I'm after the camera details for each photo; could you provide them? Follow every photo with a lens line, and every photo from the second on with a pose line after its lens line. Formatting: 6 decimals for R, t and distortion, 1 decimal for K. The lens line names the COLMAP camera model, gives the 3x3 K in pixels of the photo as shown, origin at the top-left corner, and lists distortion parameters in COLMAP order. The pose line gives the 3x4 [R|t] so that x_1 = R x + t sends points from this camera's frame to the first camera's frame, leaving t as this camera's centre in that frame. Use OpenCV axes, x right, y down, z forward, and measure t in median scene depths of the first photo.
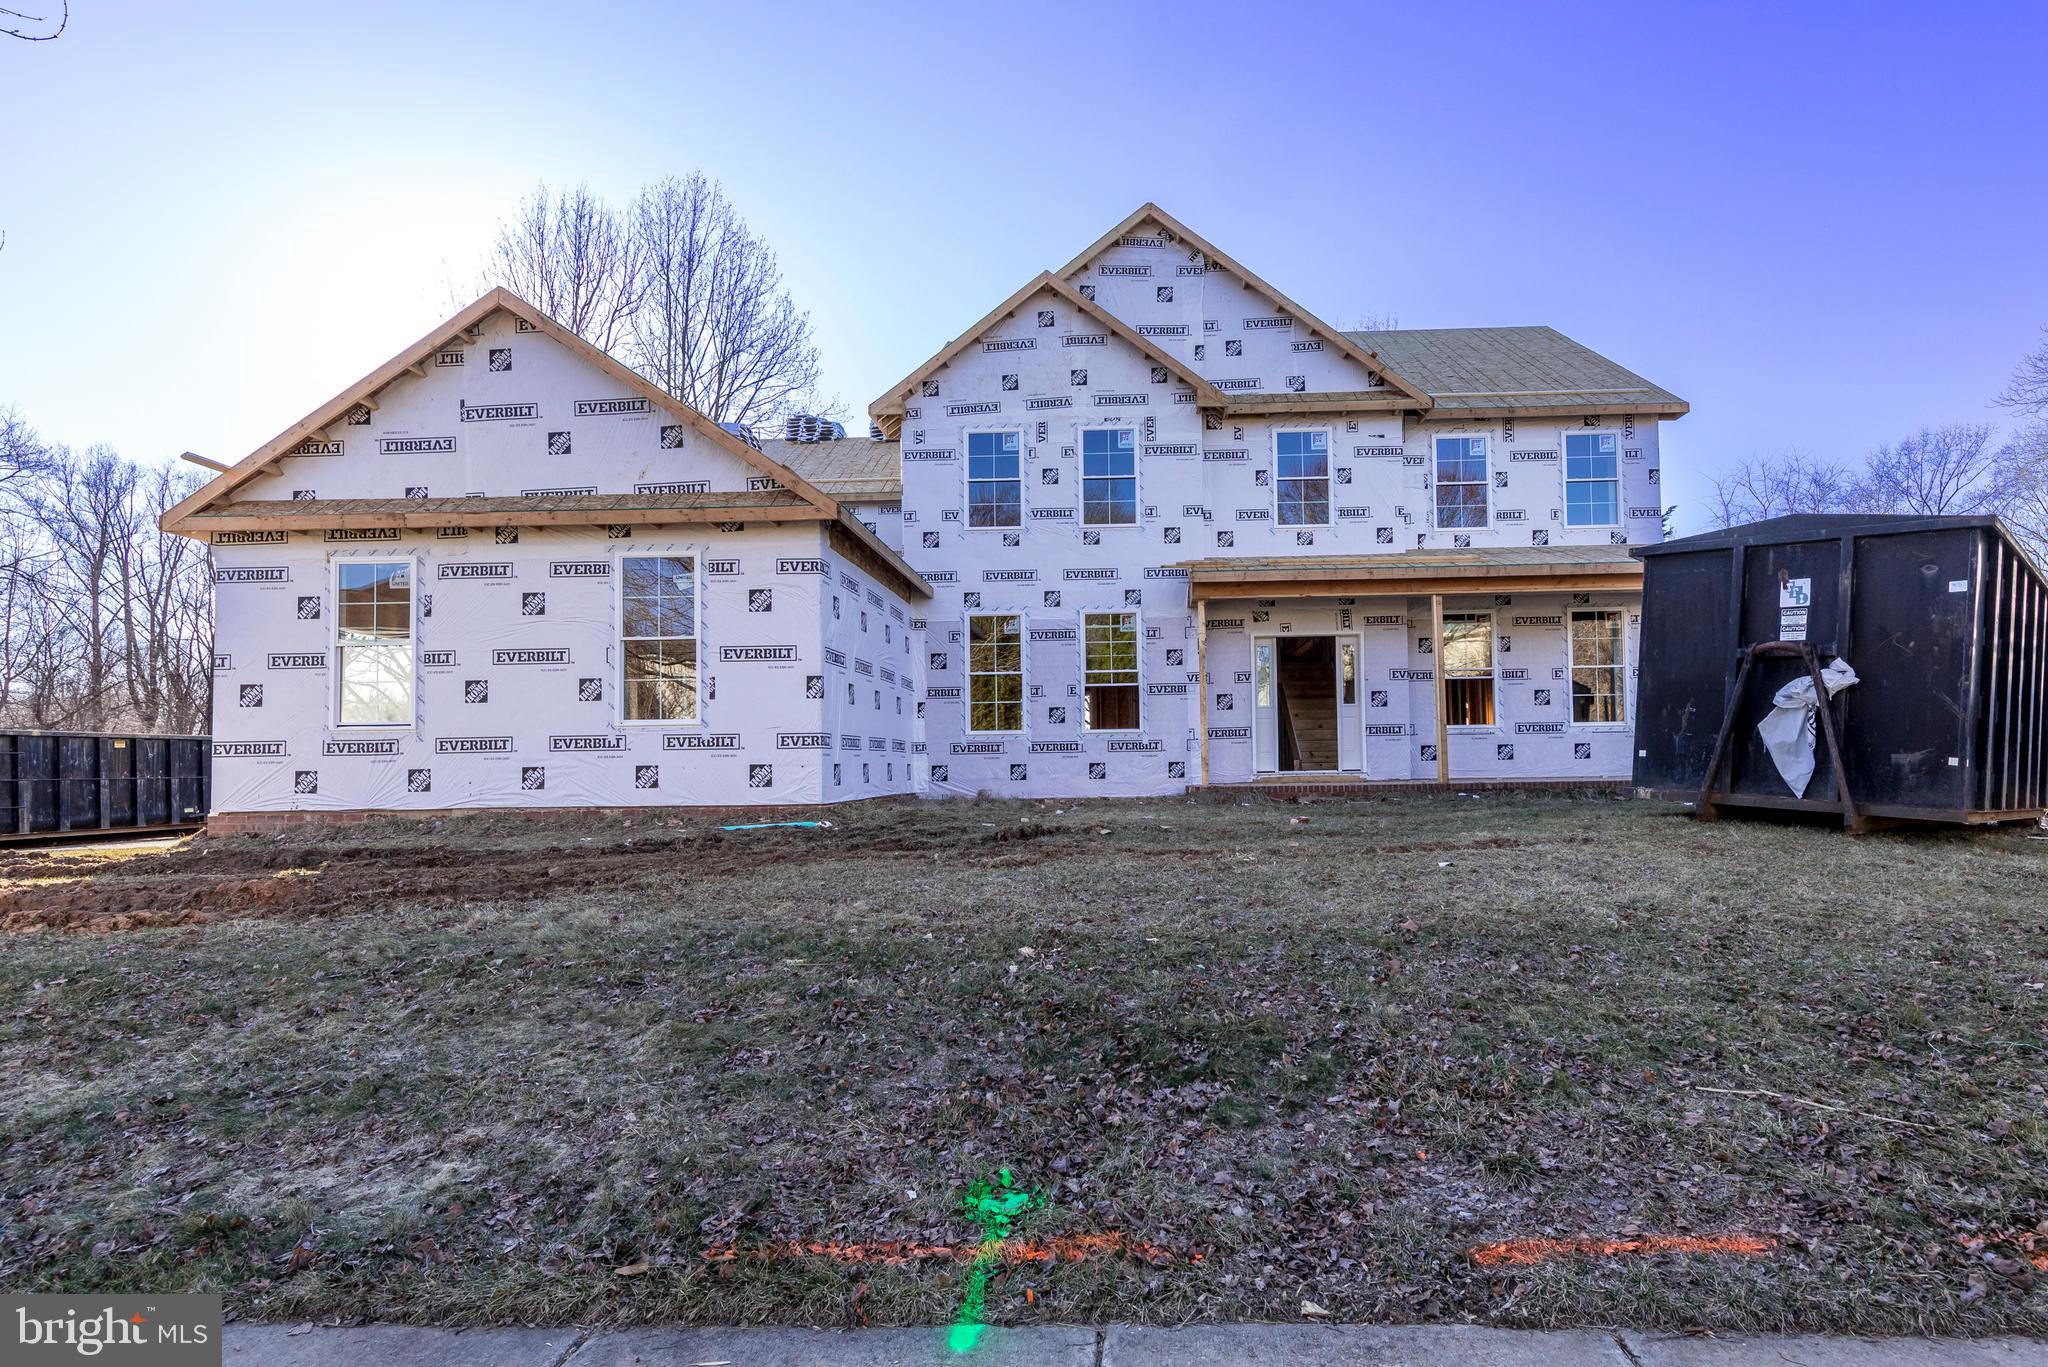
lens RADIAL K [[977.6, 0, 1024.5], [0, 977.6, 699.5], [0, 0, 1]] dist [0.009706, -0.000023]
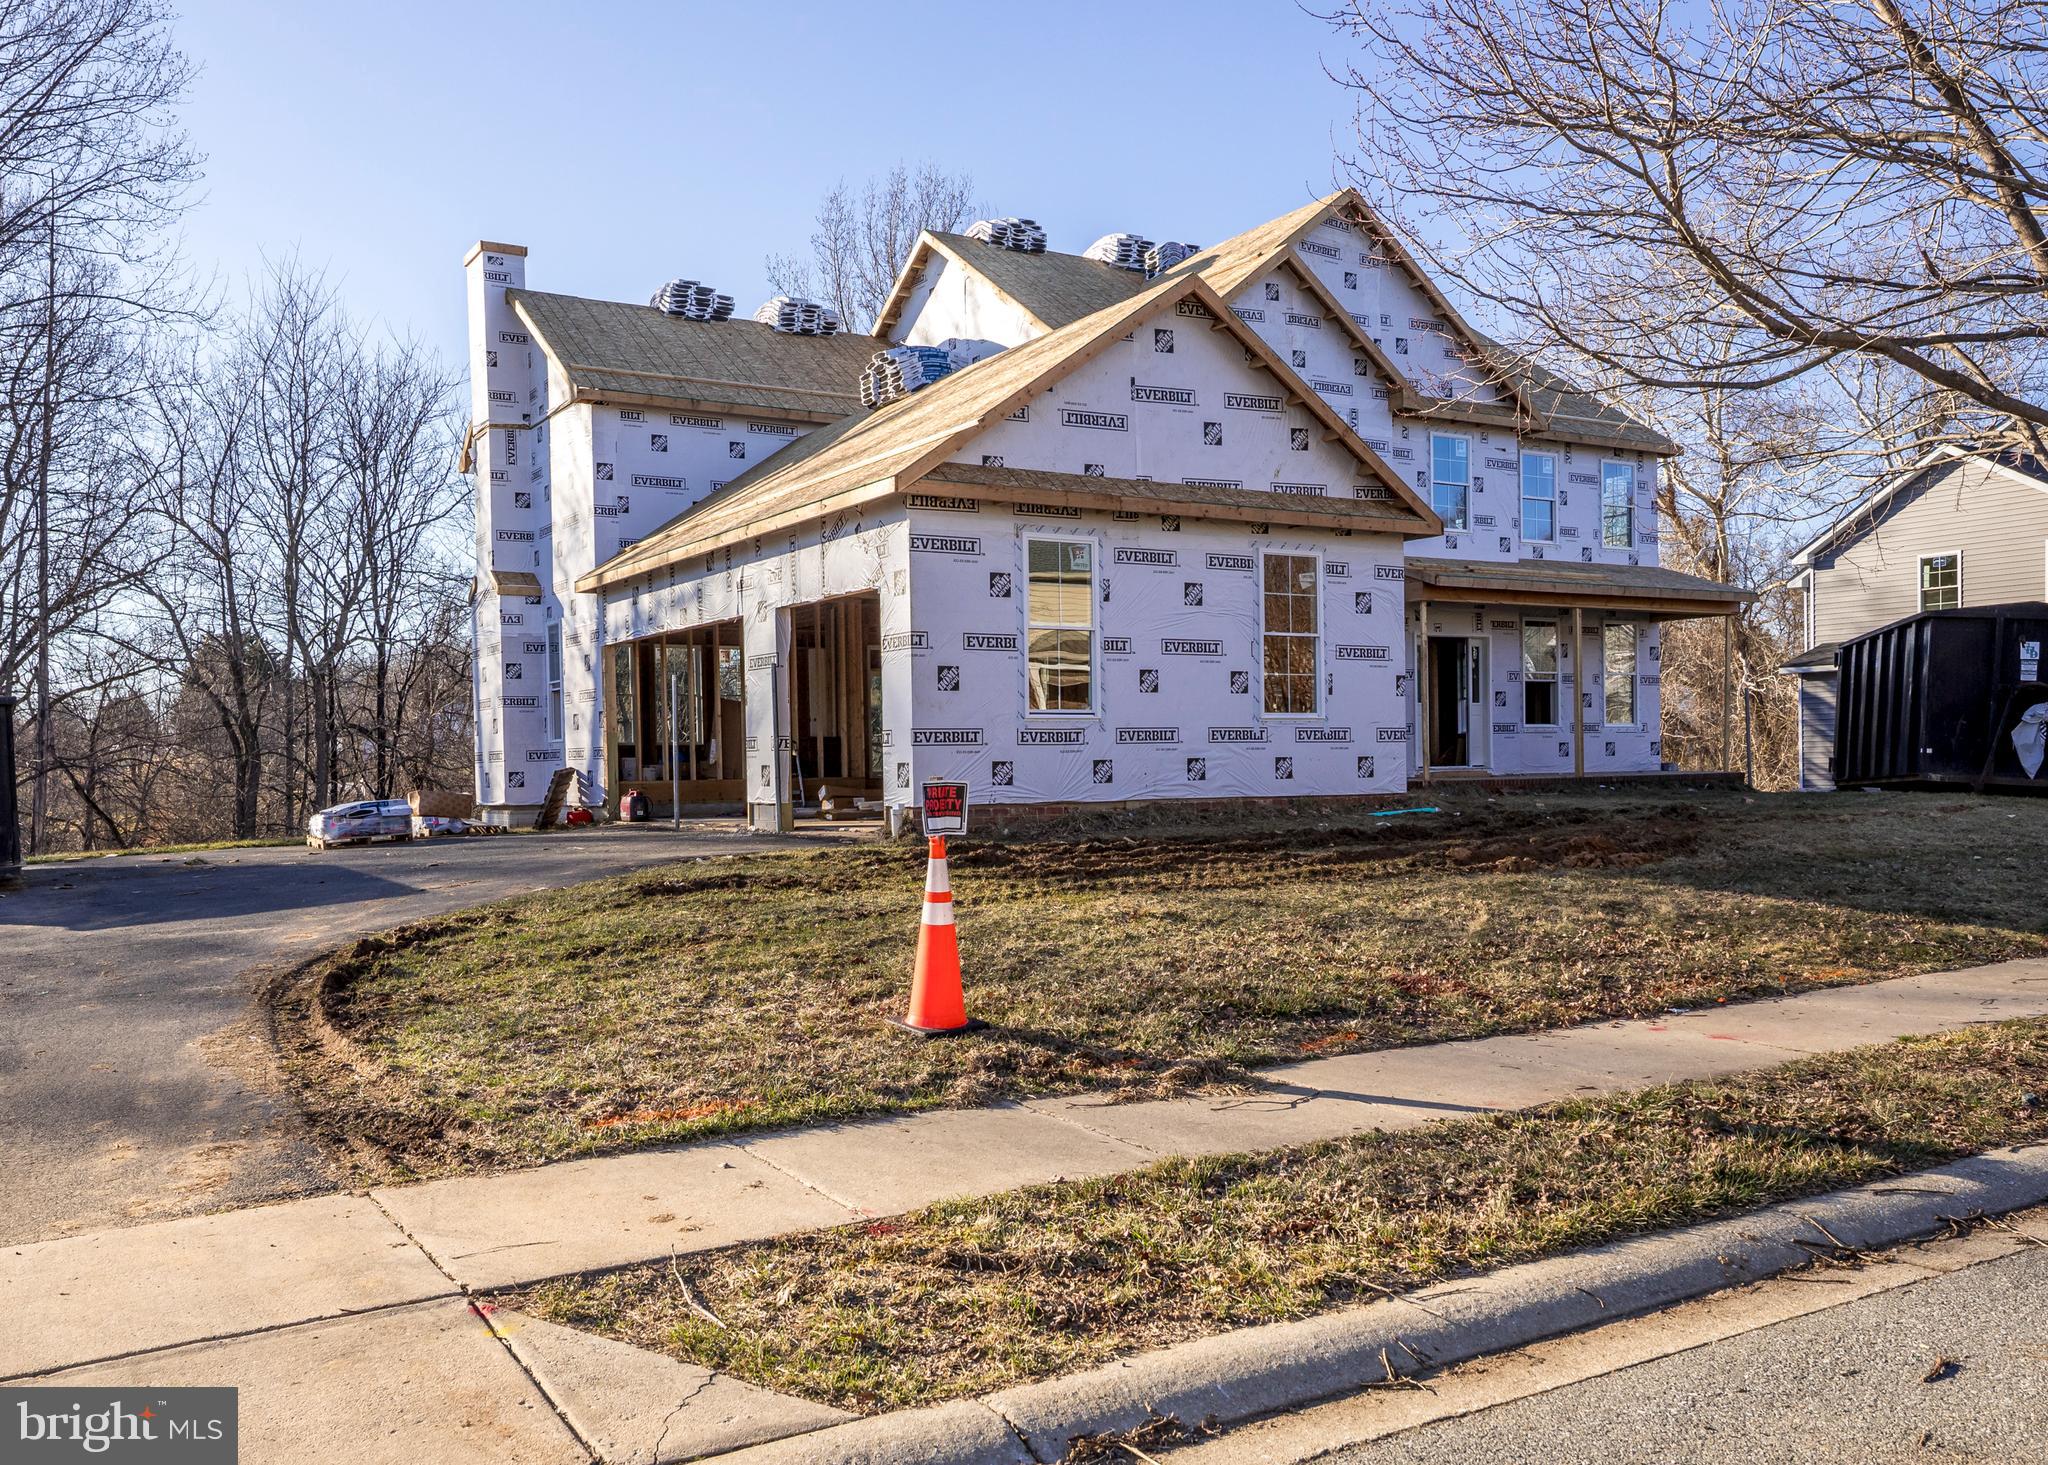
lens RADIAL K [[1469.0, 0, 1023.1], [0, 1469.0, 723.1], [0, 0, 1]] dist [0.019182, 0.002026]
pose [[0.868705, 0.014971, 0.495104, -1.382304], [-0.032973, 0.999074, 0.027645, -0.002698], [-0.494231, -0.040341, 0.868394, -0.215364]]
